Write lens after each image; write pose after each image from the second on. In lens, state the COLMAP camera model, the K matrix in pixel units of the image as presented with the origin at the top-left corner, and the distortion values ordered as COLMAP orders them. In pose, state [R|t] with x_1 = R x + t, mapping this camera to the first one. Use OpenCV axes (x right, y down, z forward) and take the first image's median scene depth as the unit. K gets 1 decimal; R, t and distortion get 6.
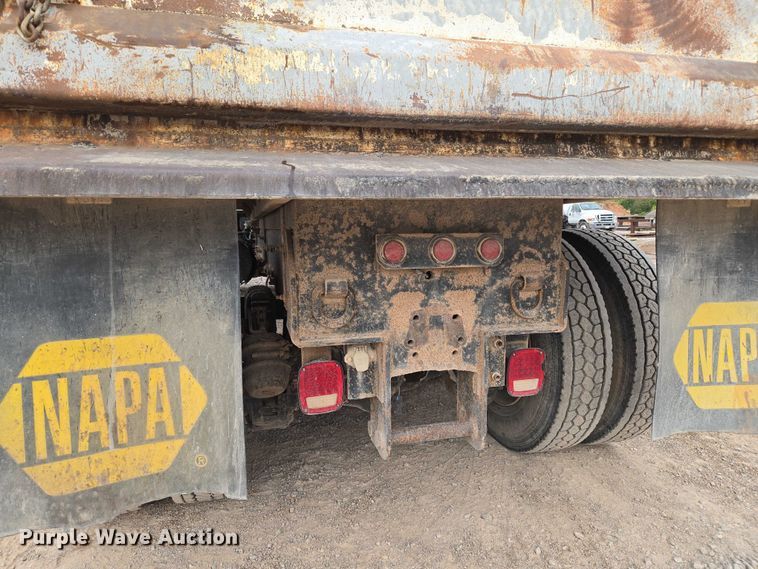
lens RADIAL K [[513.4, 0, 384.0], [0, 513.4, 288.5], [0, 0, 1]] dist [0.056866, -0.039312]
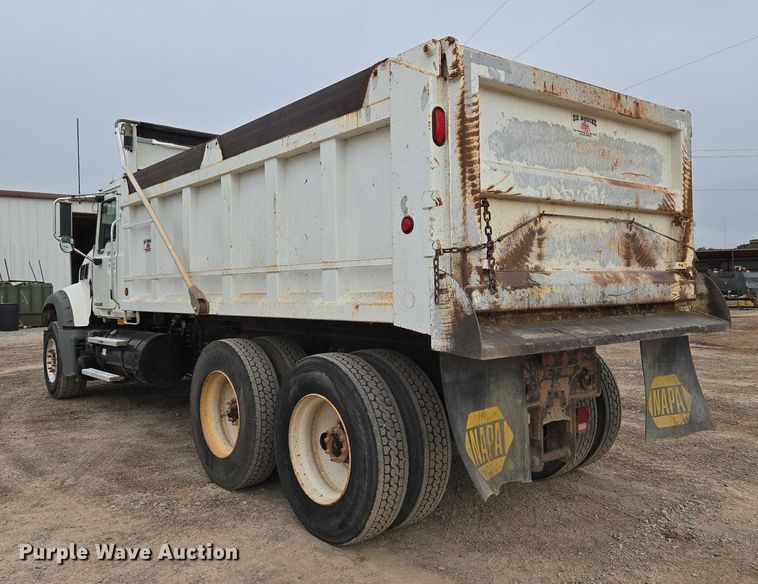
lens RADIAL K [[644.3, 0, 381.7], [0, 644.3, 289.9], [0, 0, 1]] dist [0.078640, -0.015603]
pose [[0.910796, -0.008683, 0.412766, -1.830135], [0.059875, 0.991987, -0.111250, -0.115913], [-0.408492, 0.126040, 0.904018, -1.222869]]
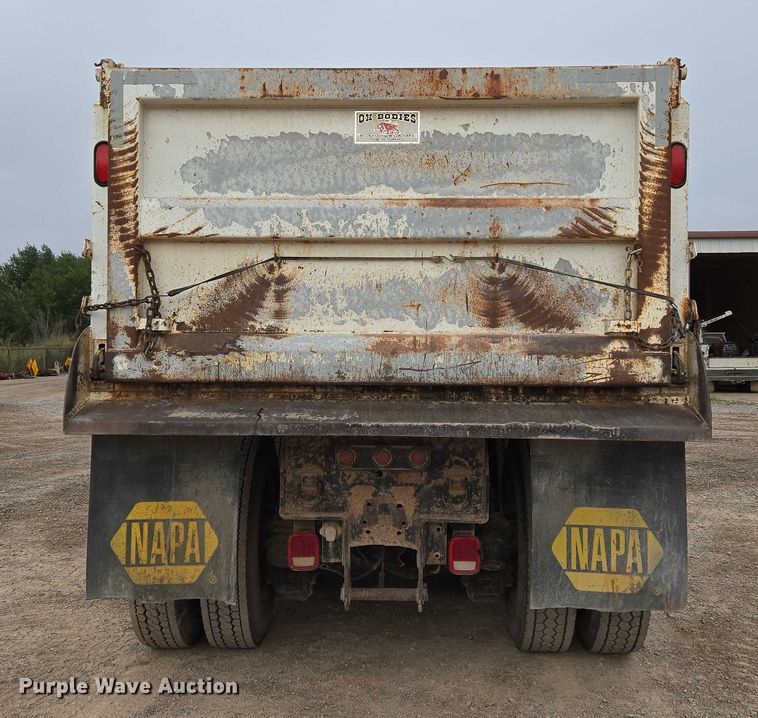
lens RADIAL K [[909.0, 0, 384.1], [0, 909.0, 360.6], [0, 0, 1]] dist [0.095868, 0.000000]
pose [[0.960269, 0.017872, -0.278503, 0.944384], [-0.051665, 0.992082, -0.114475, -0.059430], [0.274251, 0.124316, 0.953589, -1.681274]]
